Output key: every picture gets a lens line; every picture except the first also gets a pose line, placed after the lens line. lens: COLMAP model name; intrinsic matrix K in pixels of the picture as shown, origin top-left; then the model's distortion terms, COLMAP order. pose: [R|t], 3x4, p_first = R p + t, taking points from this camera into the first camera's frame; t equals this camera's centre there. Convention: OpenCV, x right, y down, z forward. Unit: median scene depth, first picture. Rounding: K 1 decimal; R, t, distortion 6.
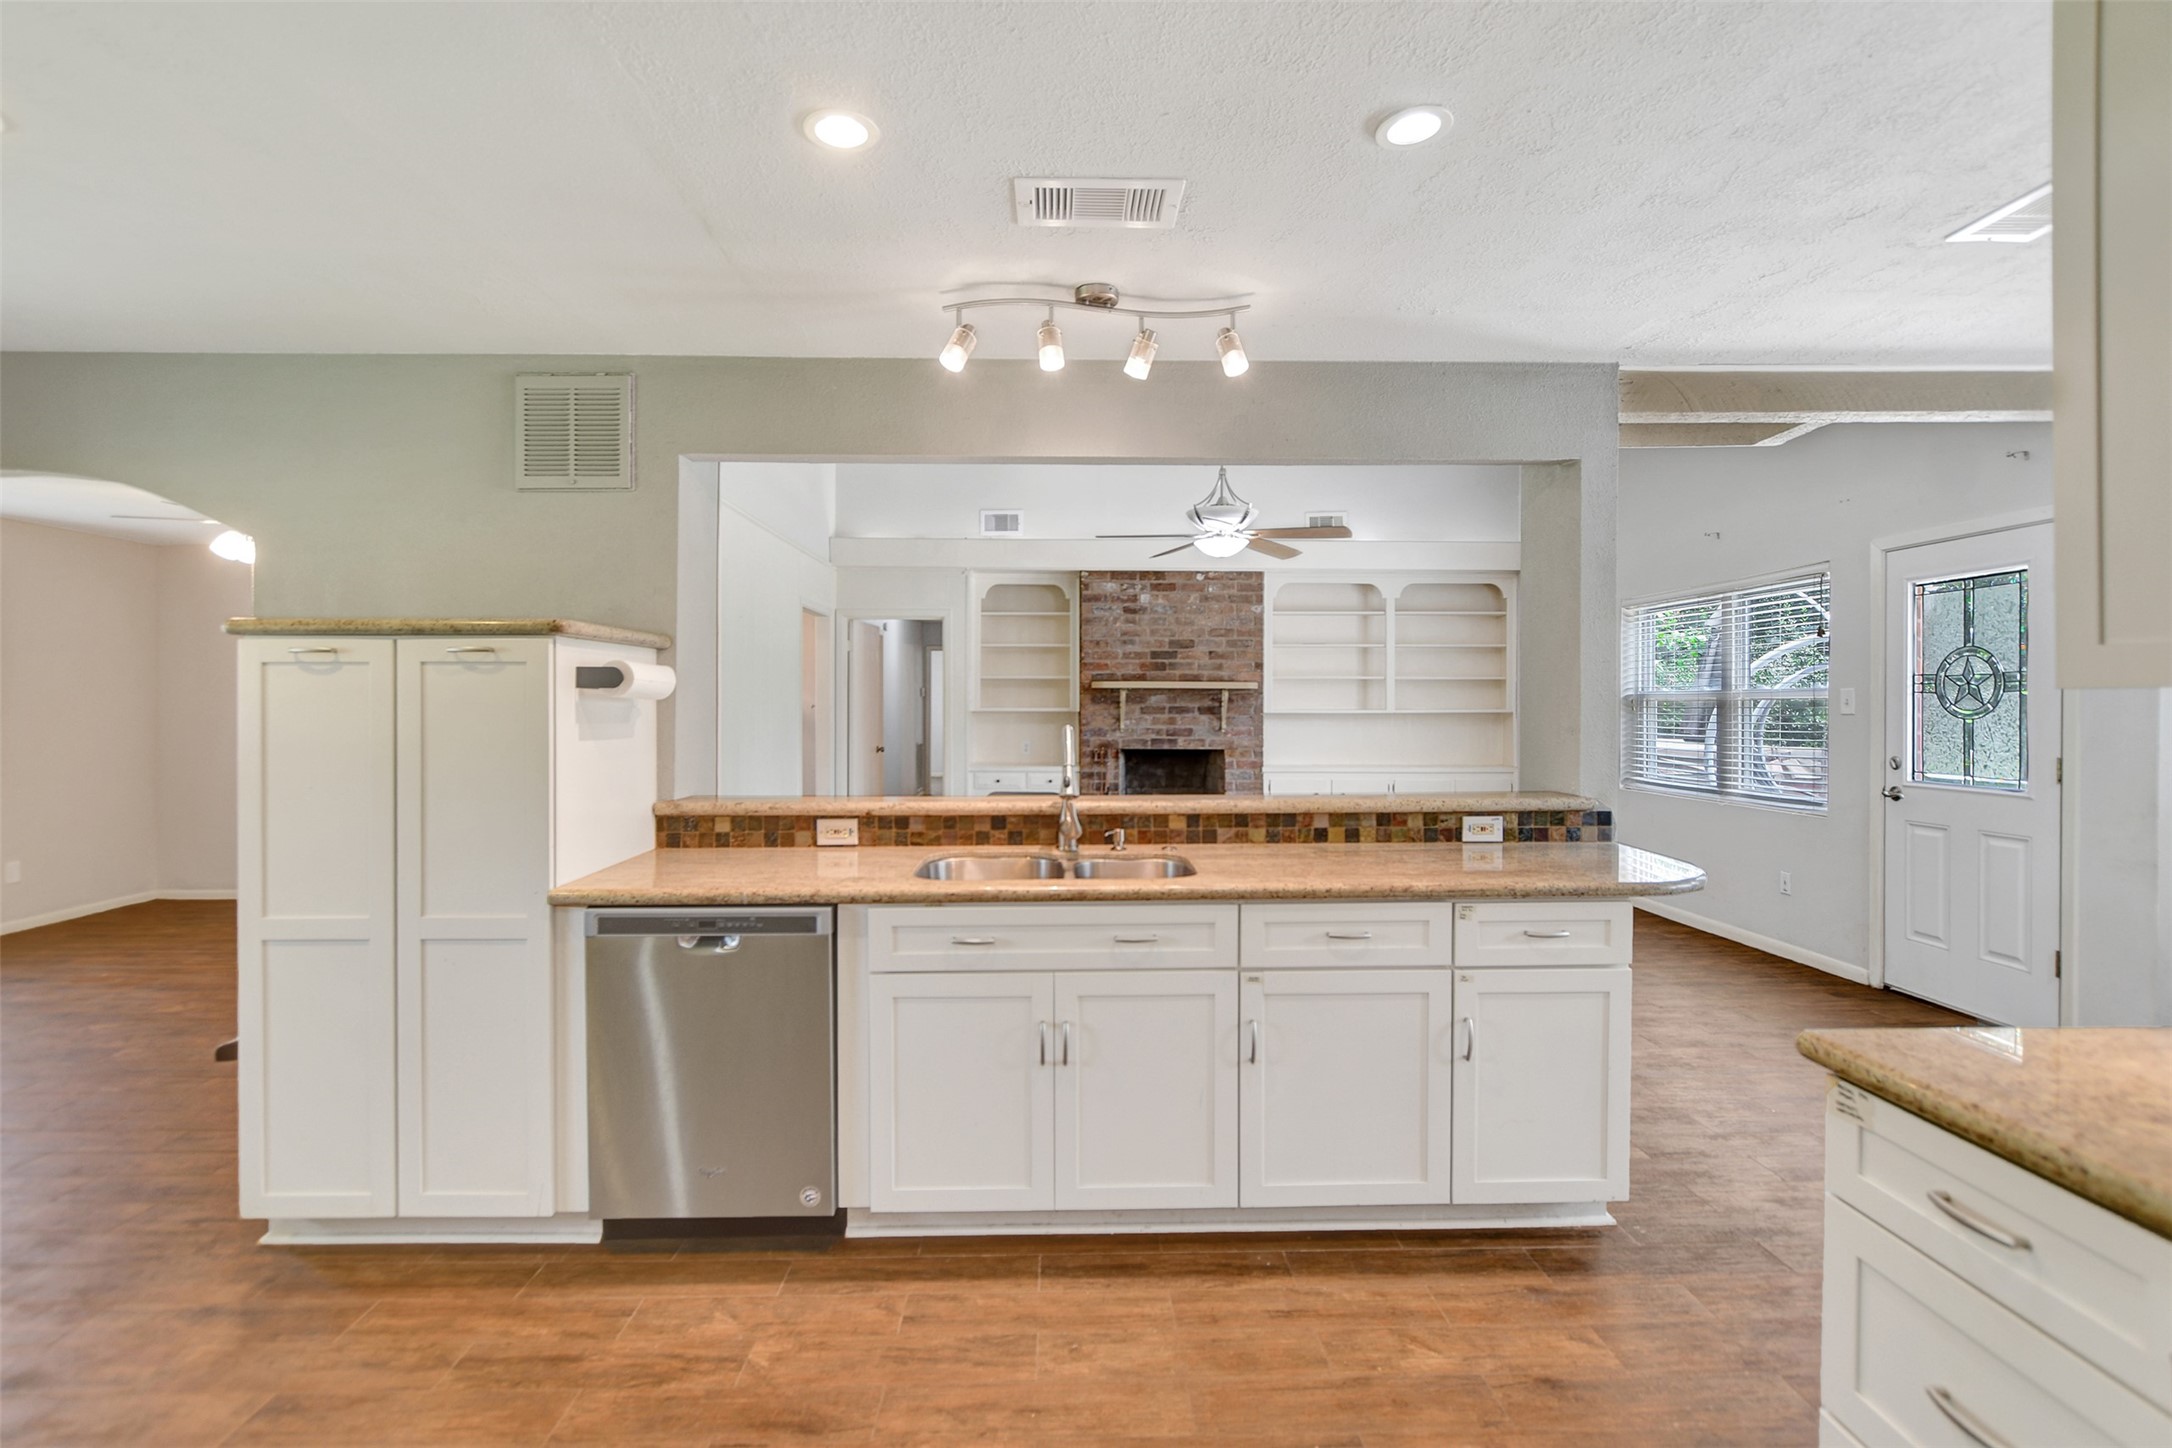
lens RADIAL K [[969.3, 0, 1076.8], [0, 969.3, 704.1], [0, 0, 1]] dist [-0.009325, 0.000189]
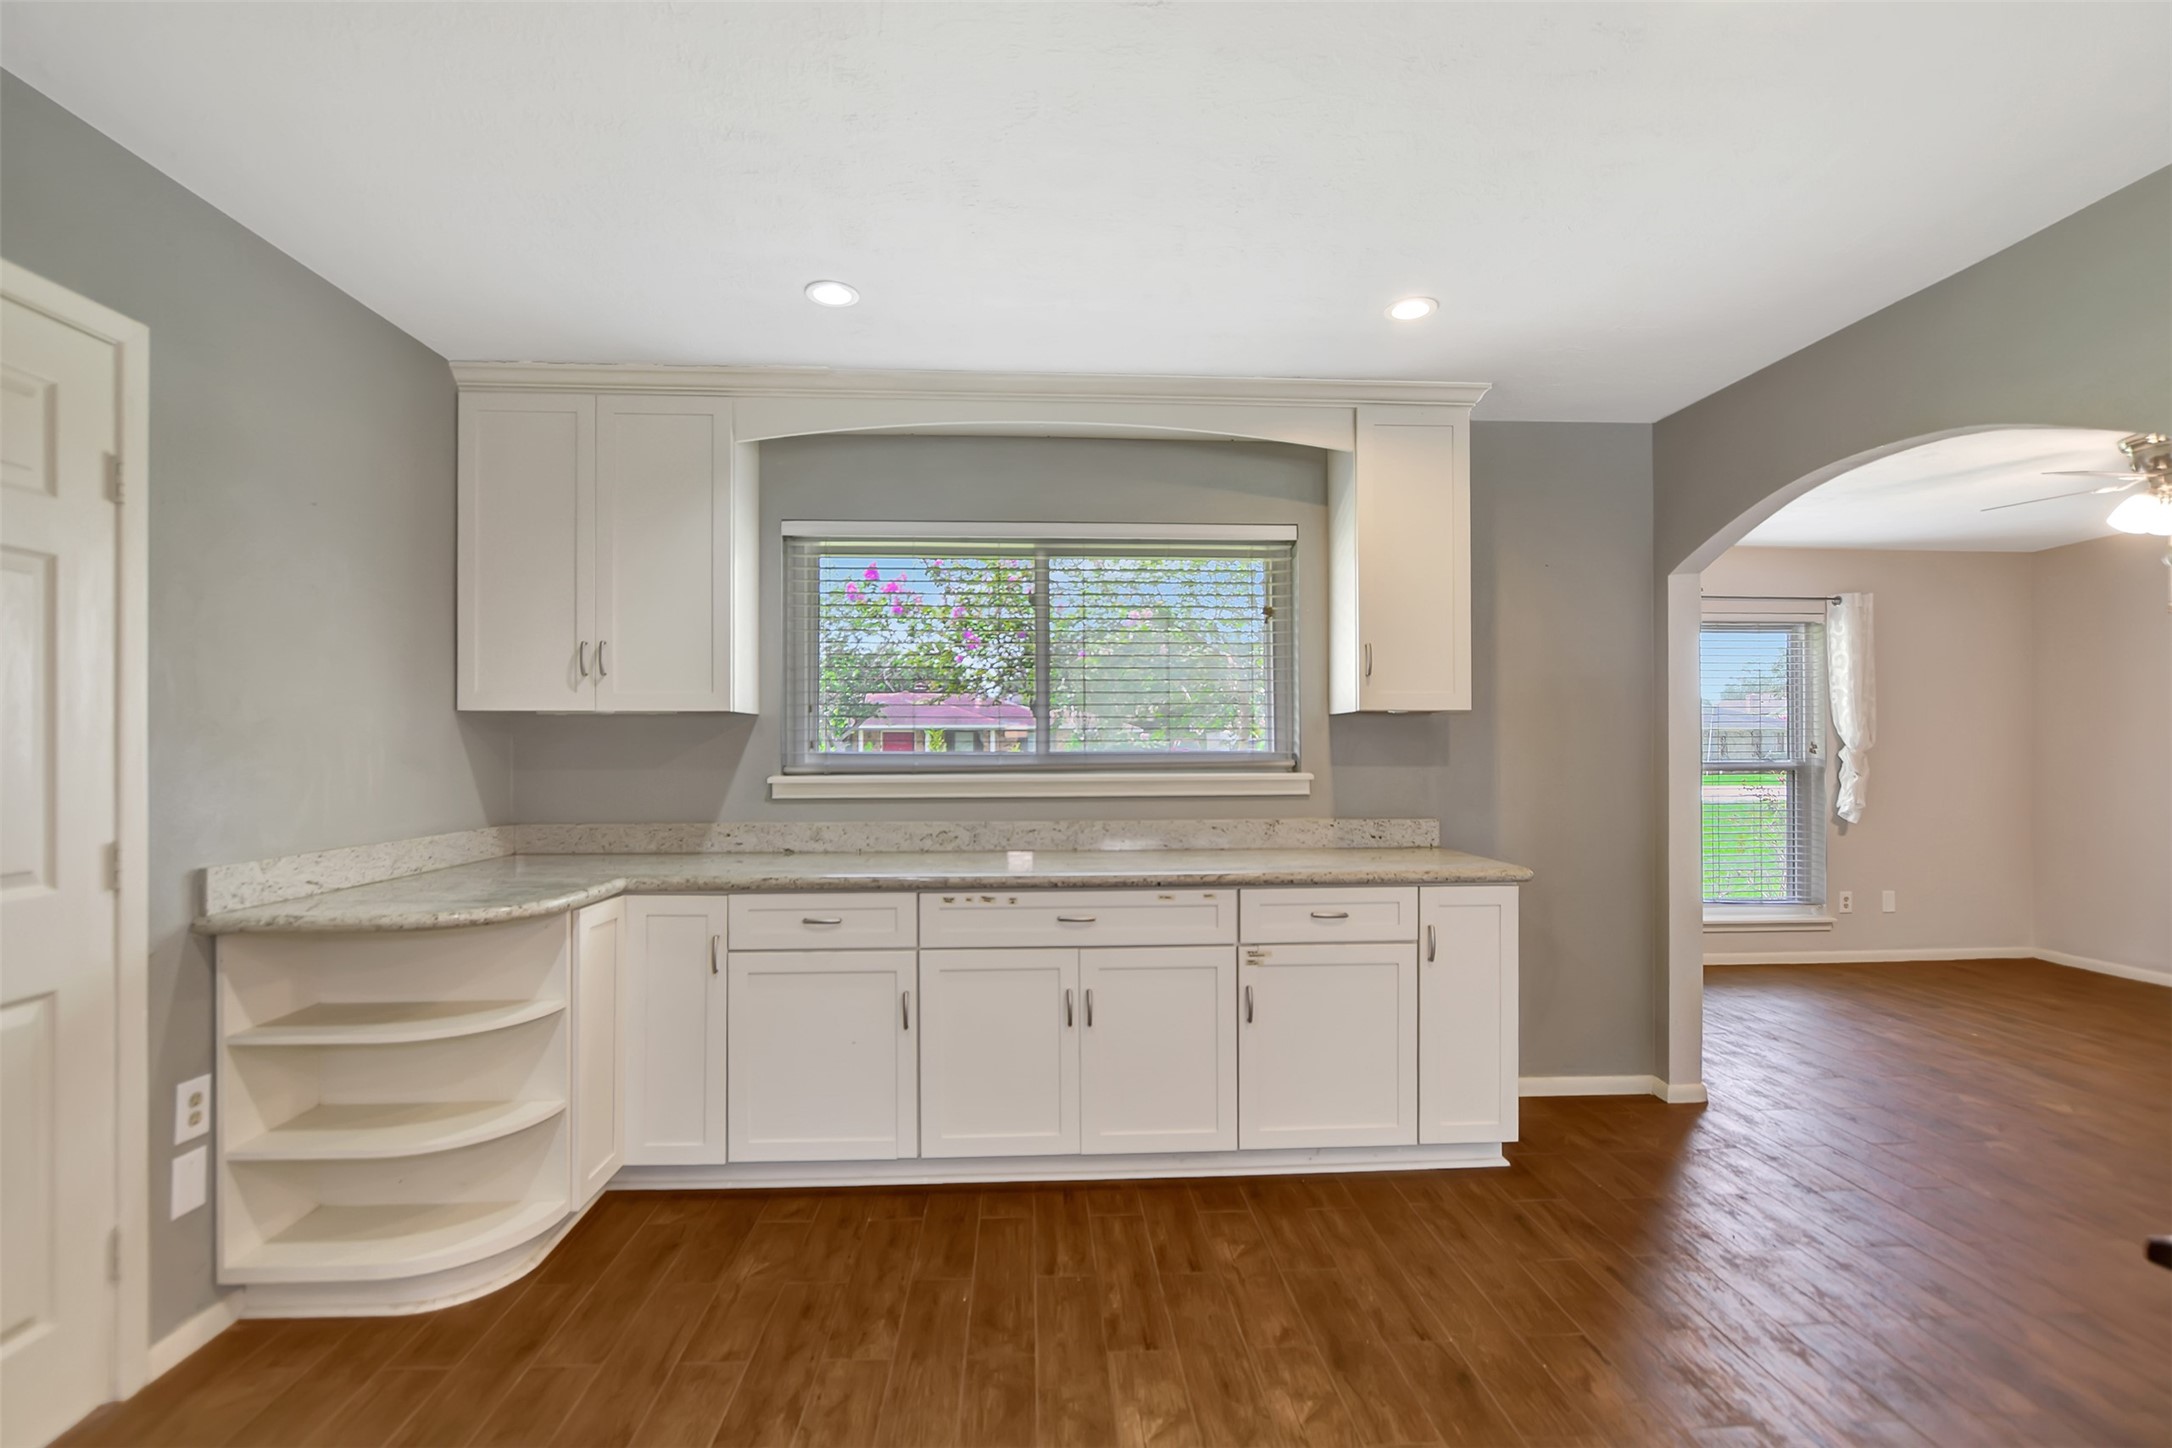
lens RADIAL K [[993.5, 0, 1085.6], [0, 993.5, 735.9], [0, 0, 1]] dist [-0.029620, 0.012517]
pose [[0.041118, -0.005197, -0.999141, -0.178663], [-0.005753, 0.999969, -0.005438, 0.021619], [0.999138, 0.005971, 0.041087, 0.173709]]
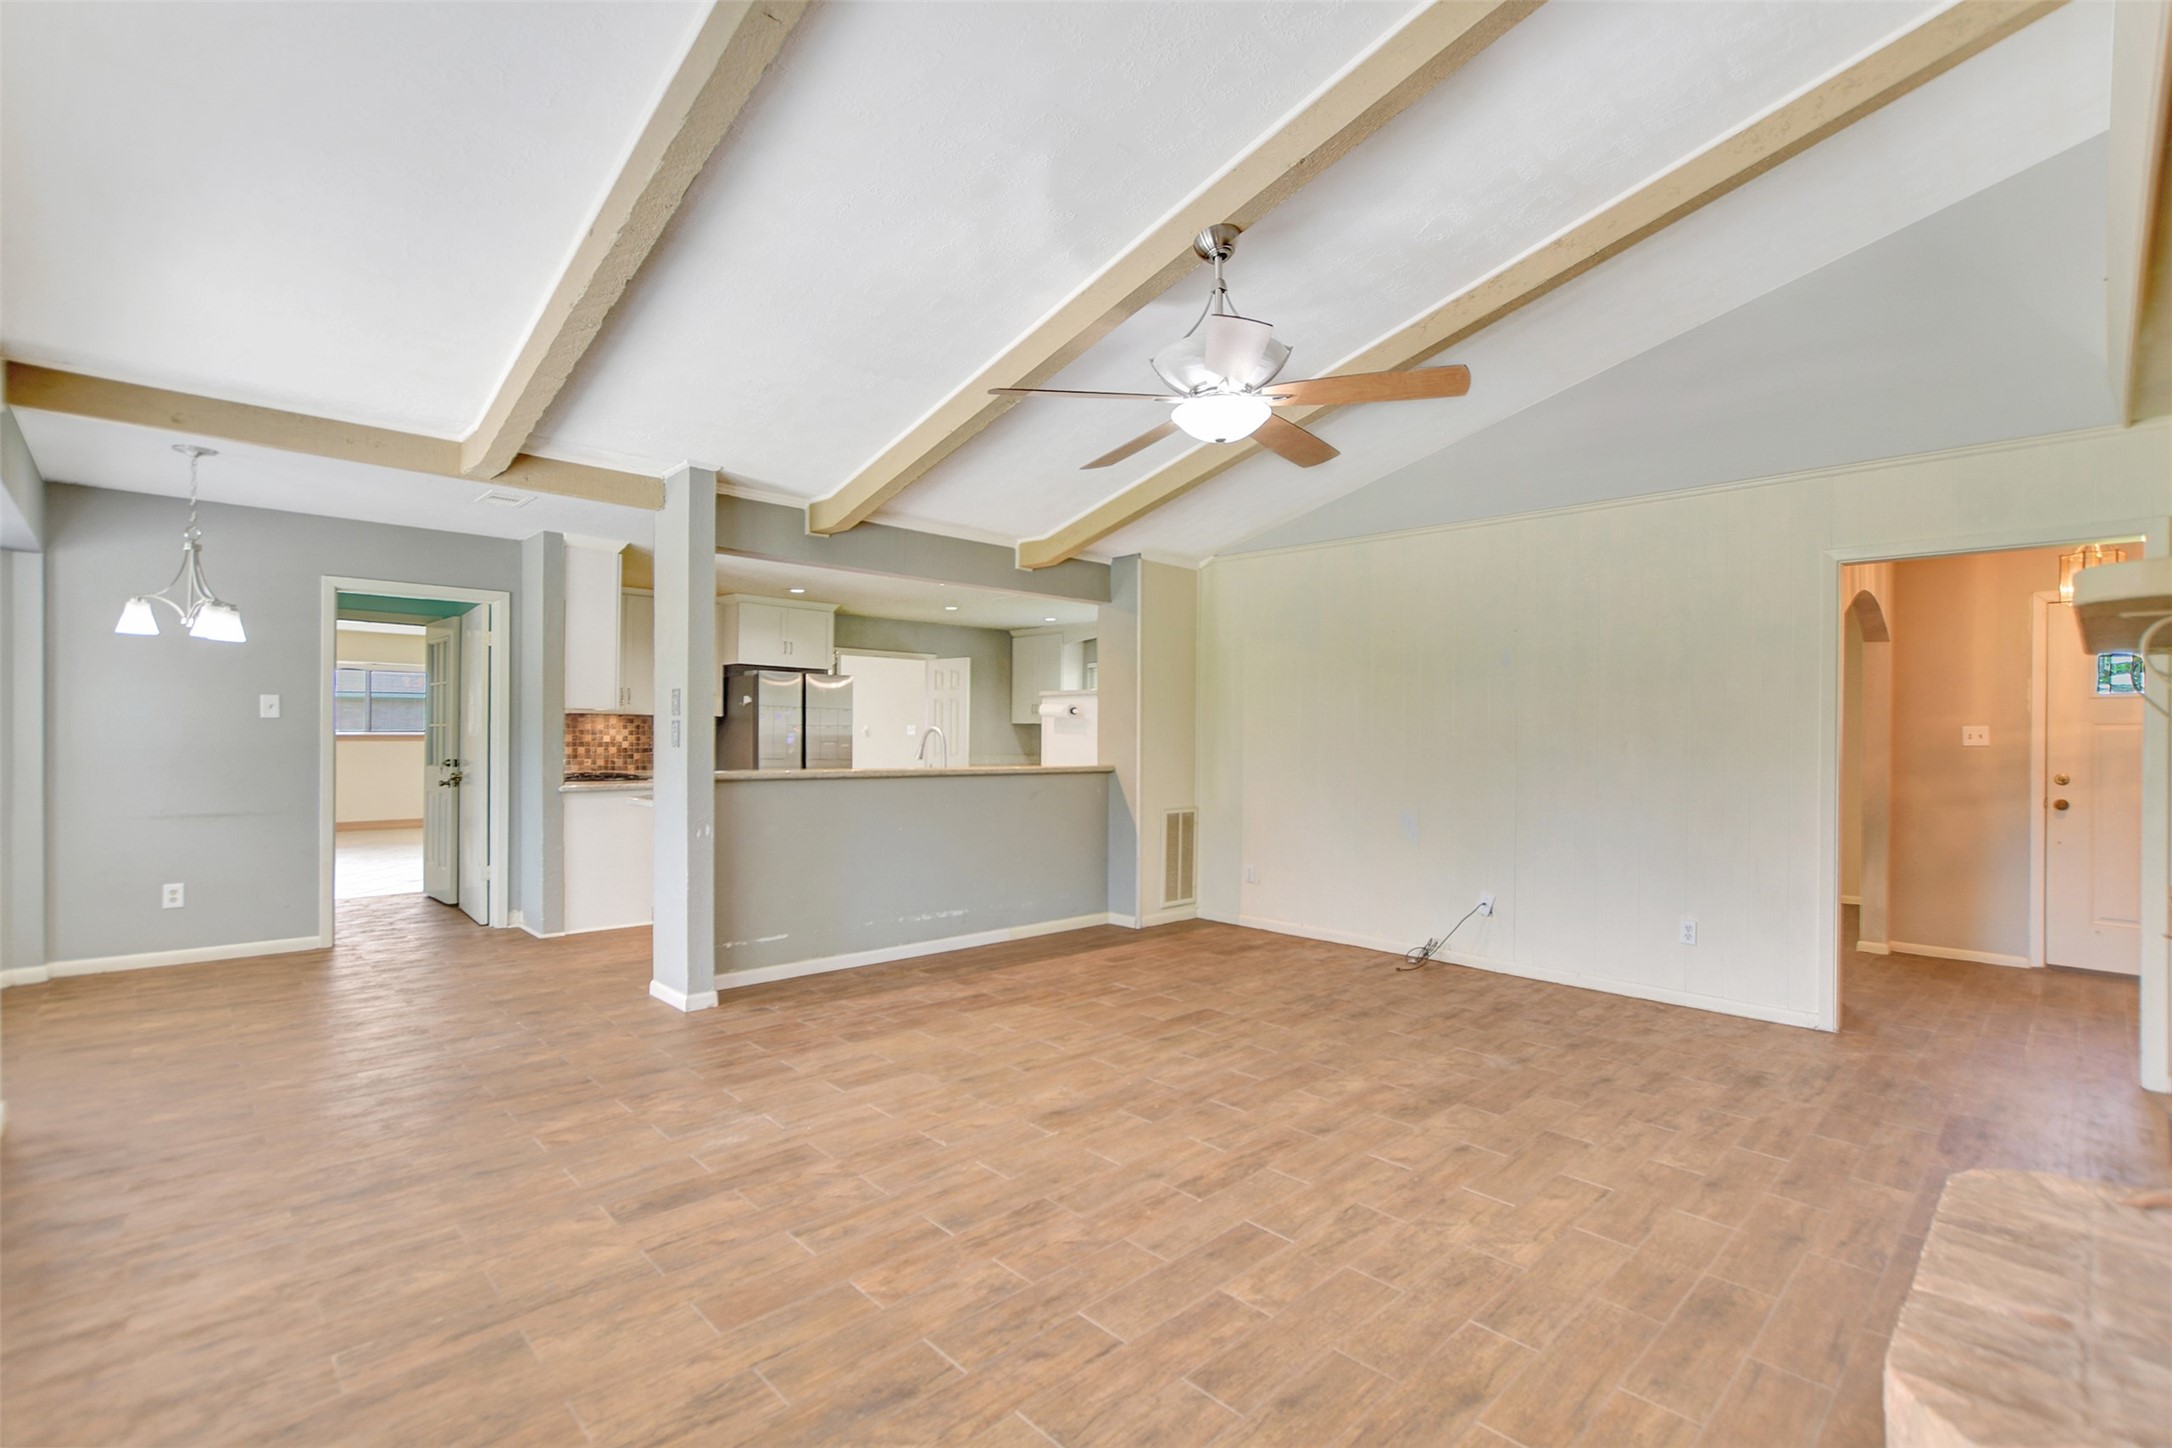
lens RADIAL K [[993.5, 0, 1085.6], [0, 993.5, 735.9], [0, 0, 1]] dist [-0.029620, 0.012517]
pose [[-0.733325, -0.006031, -0.679851, 0.848504], [-0.013629, 0.999890, 0.005831, 0.017618], [0.679741, 0.013542, -0.733327, 1.968147]]
